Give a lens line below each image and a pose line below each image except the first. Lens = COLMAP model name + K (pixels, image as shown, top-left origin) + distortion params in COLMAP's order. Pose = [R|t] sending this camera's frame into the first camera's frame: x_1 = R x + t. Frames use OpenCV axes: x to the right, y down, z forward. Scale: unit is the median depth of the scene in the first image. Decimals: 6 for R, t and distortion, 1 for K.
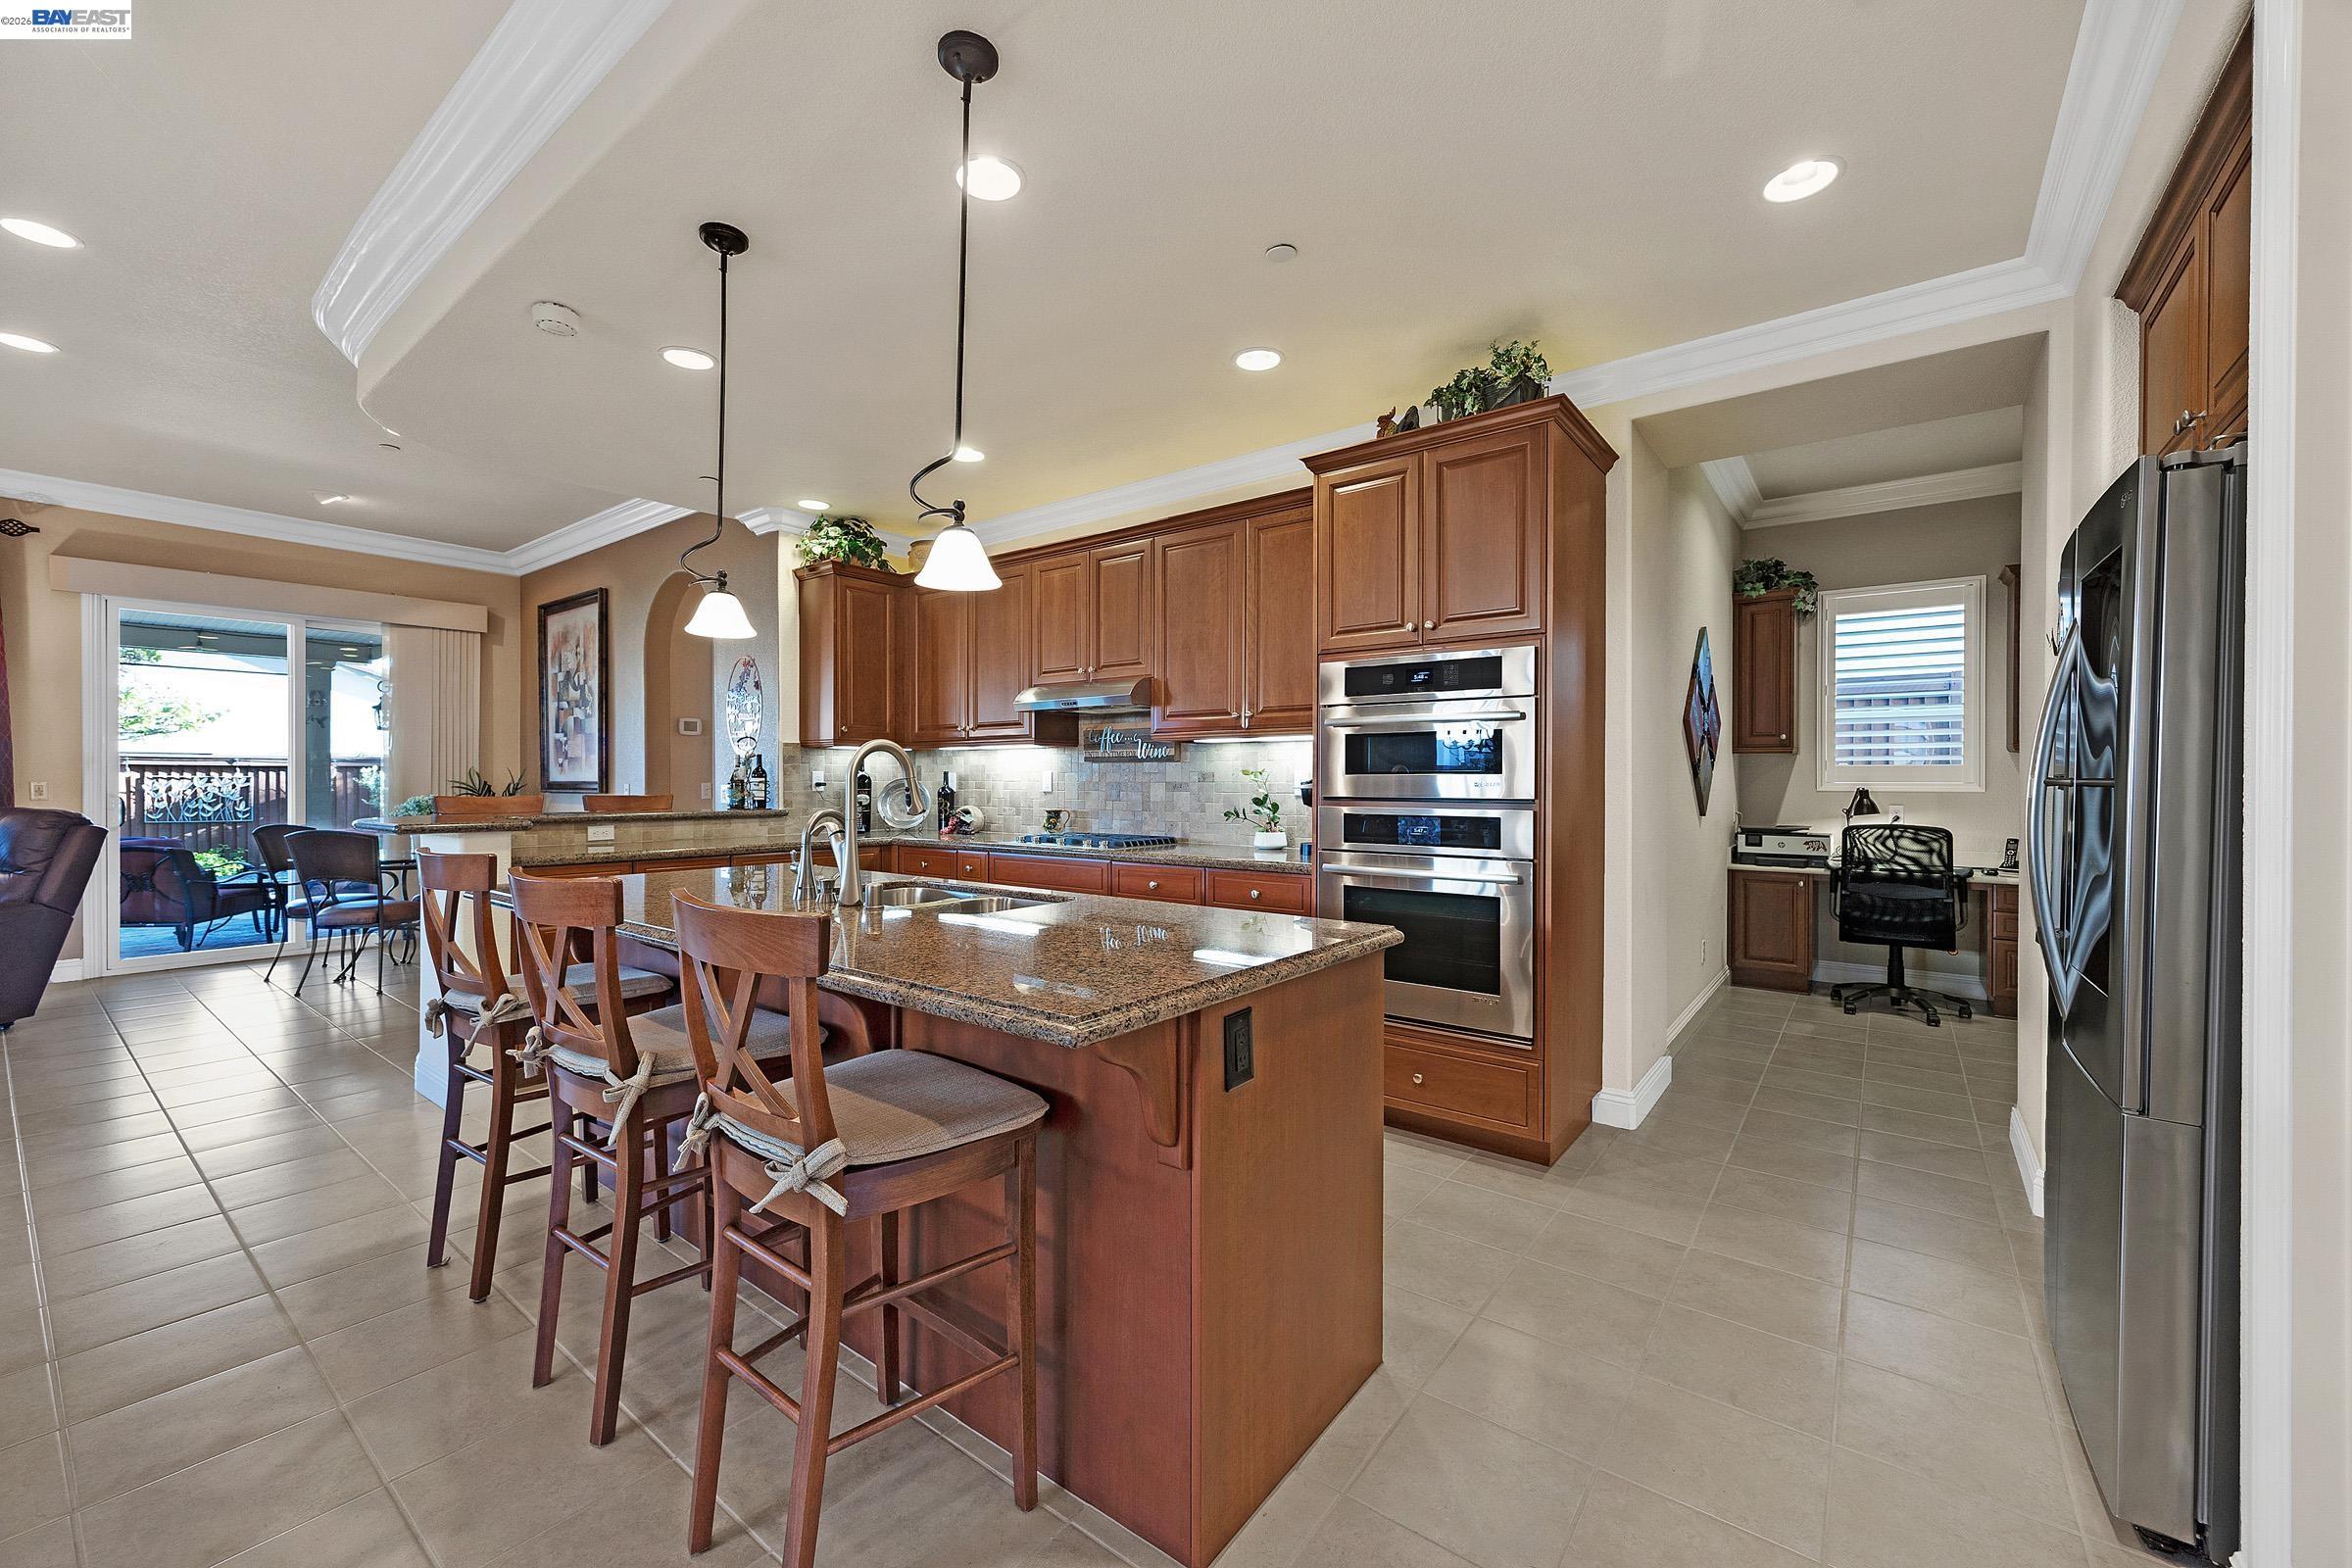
lens RADIAL K [[912.4, 0, 1180.7], [0, 912.4, 784.9], [0, 0, 1]] dist [-0.001255, 0.000617]
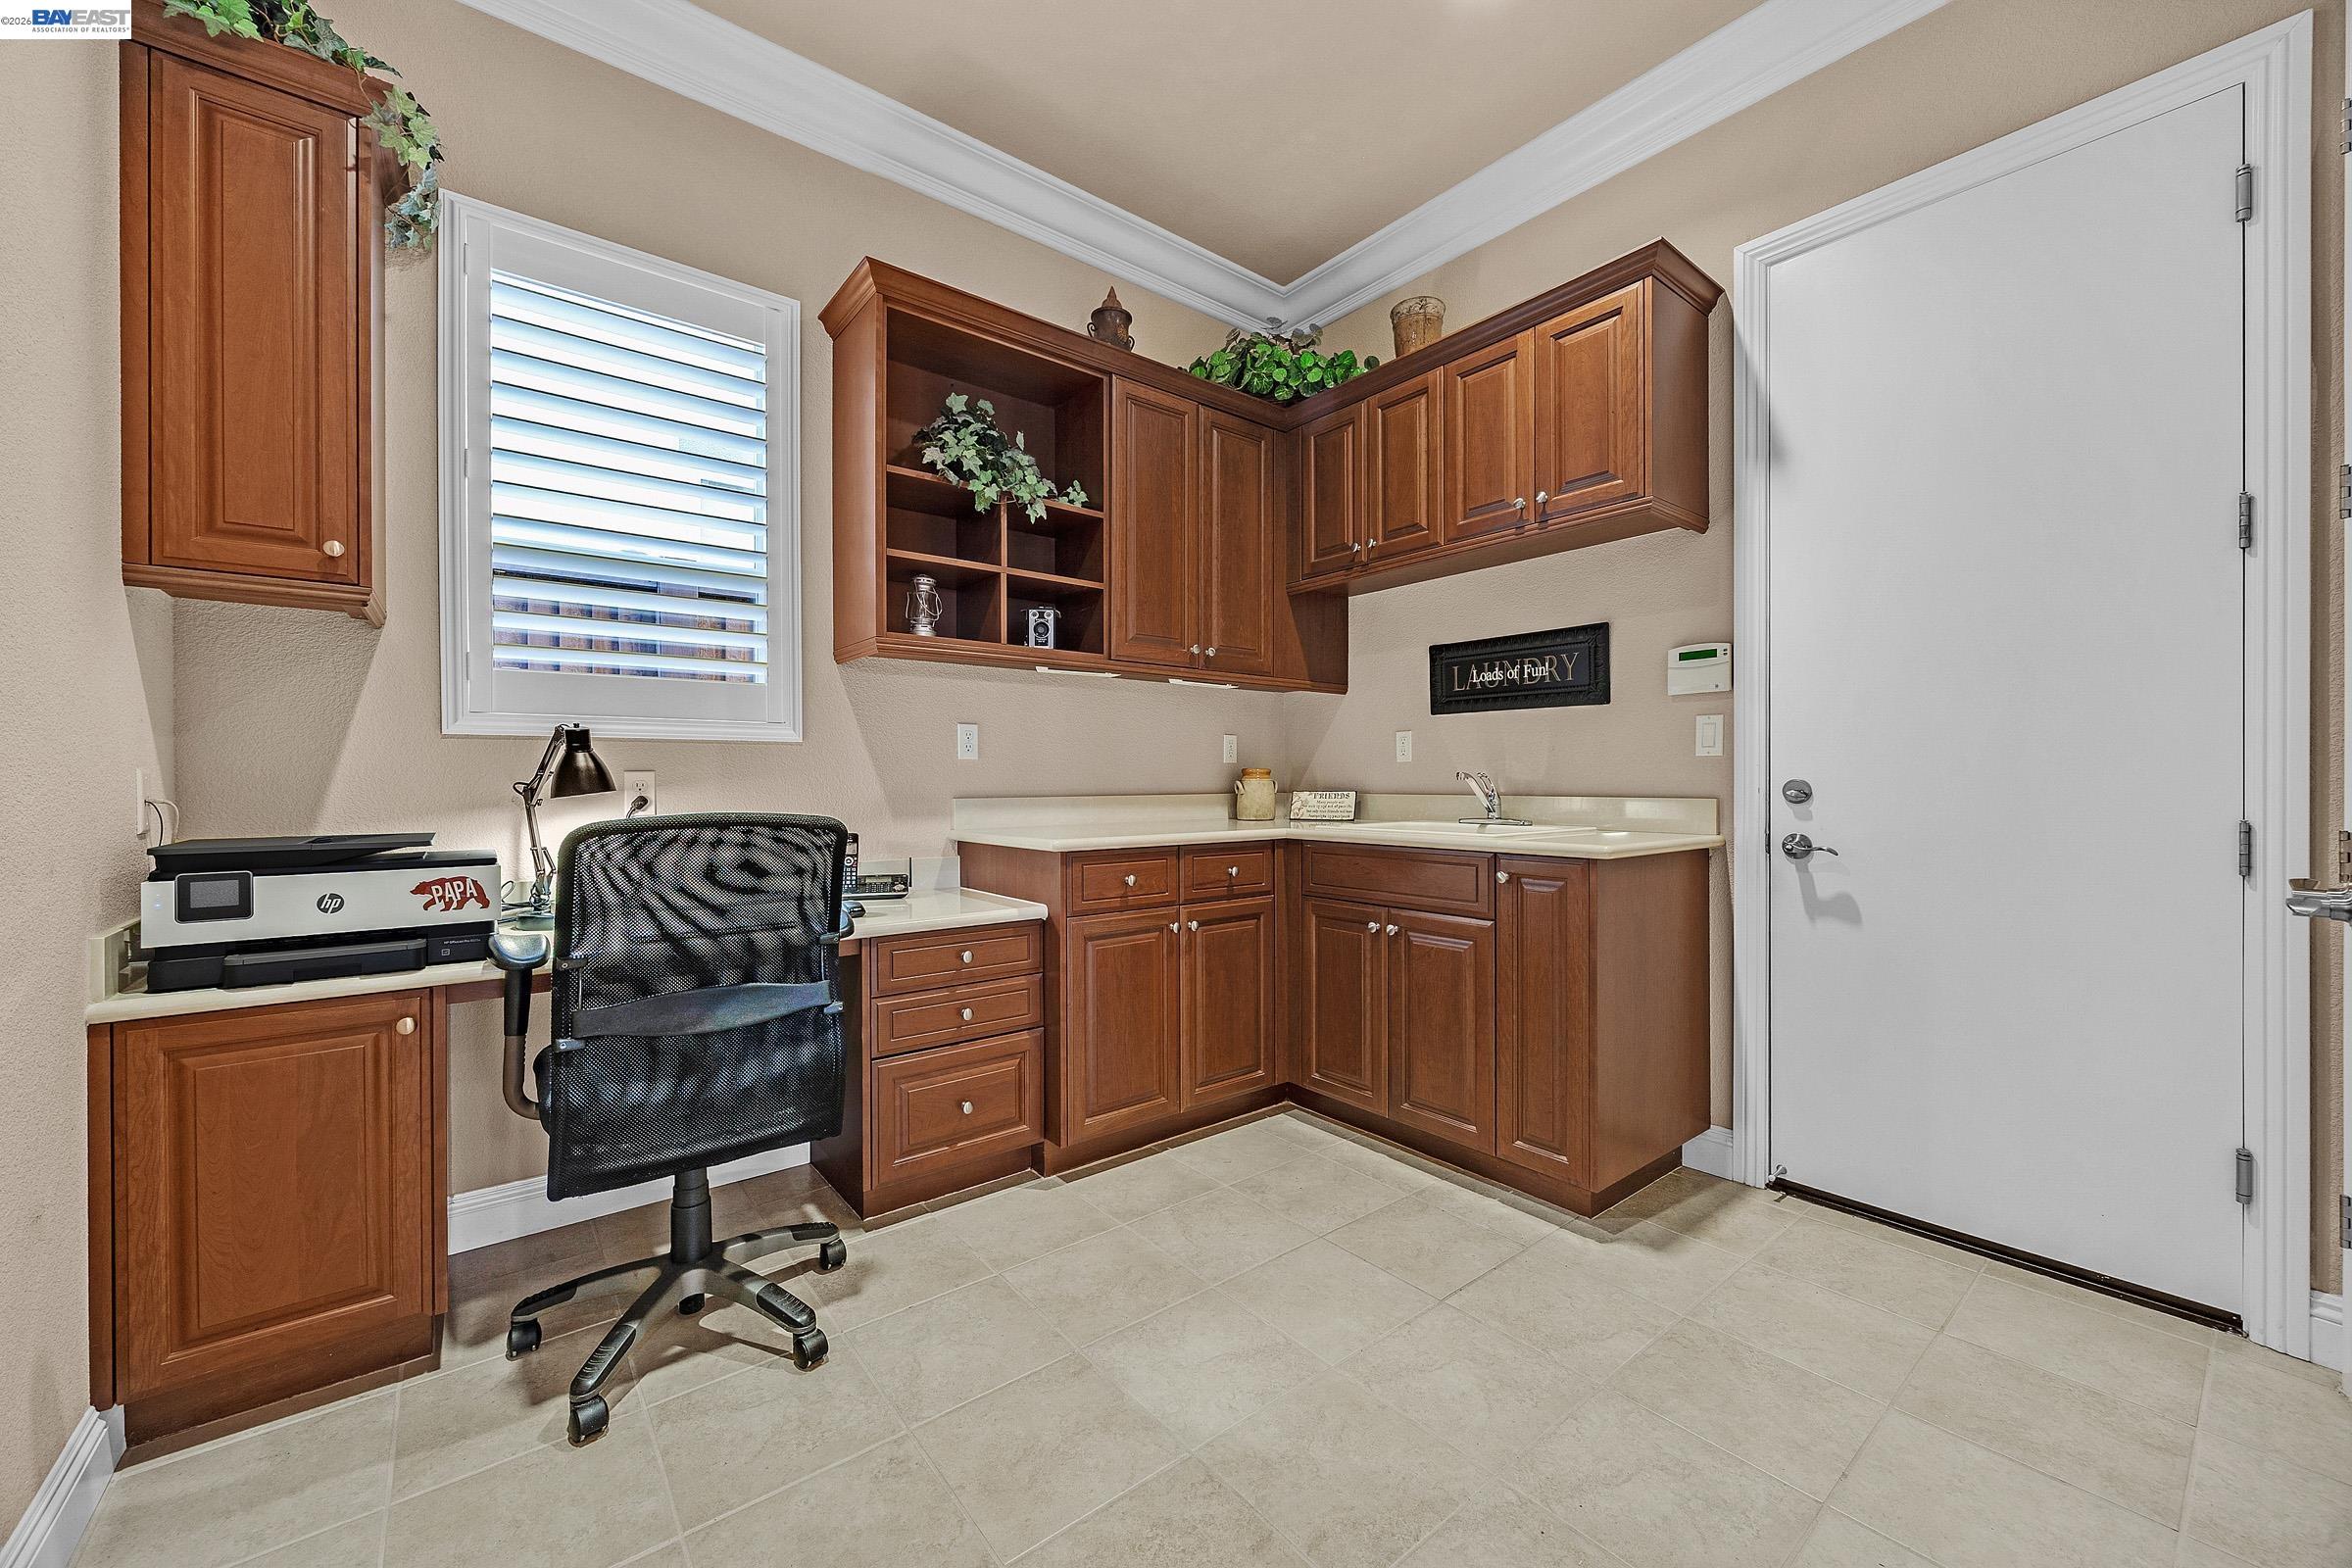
lens RADIAL K [[912.4, 0, 1170.0], [0, 912.4, 780.5], [0, 0, 1]] dist [-0.001255, 0.000617]
pose [[0.243401, -0.003835, 0.969918, 0.451929], [0.007434, 0.999970, 0.002088, 0.028568], [-0.969897, 0.006702, 0.243422, 0.684862]]
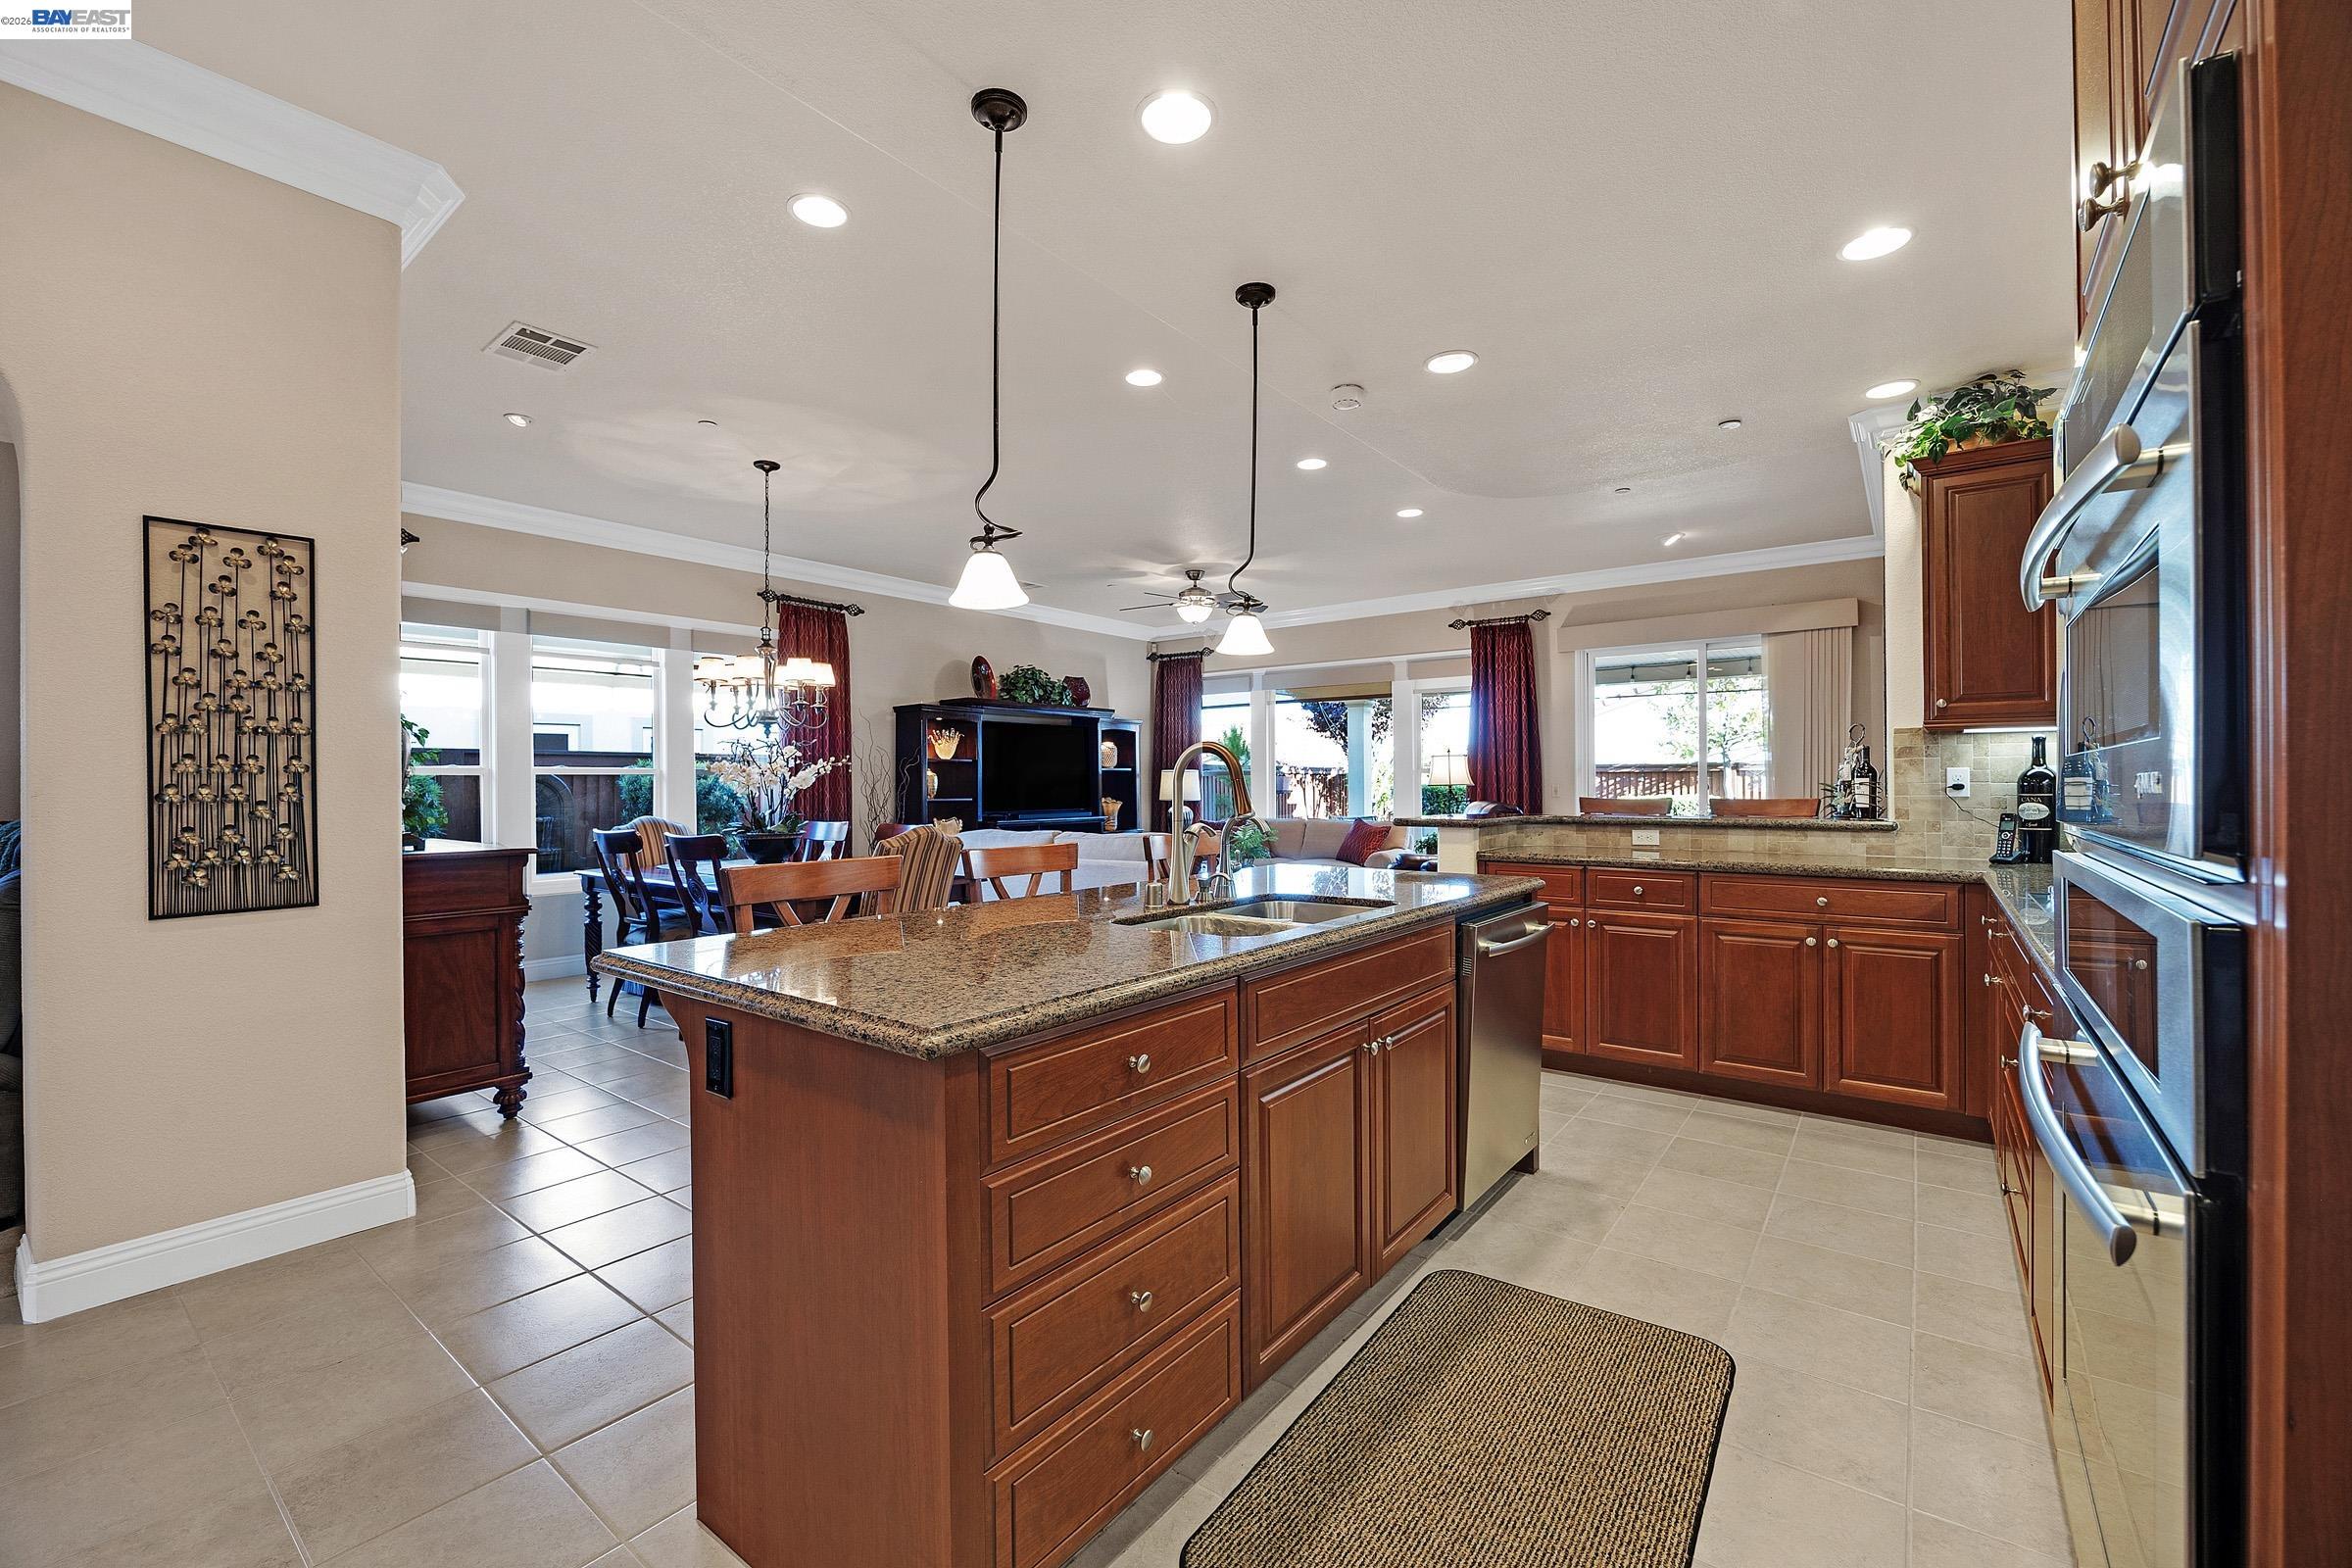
lens RADIAL K [[972.8, 0, 1188.2], [0, 972.8, 786.1], [0, 0, 1]] dist [-0.026509, 0.000228]
pose [[-0.001643, -0.001527, -0.999997, 0.309339], [-0.000565, 0.999999, -0.001526, 0.000482], [0.999998, 0.000562, -0.001644, 0.425176]]
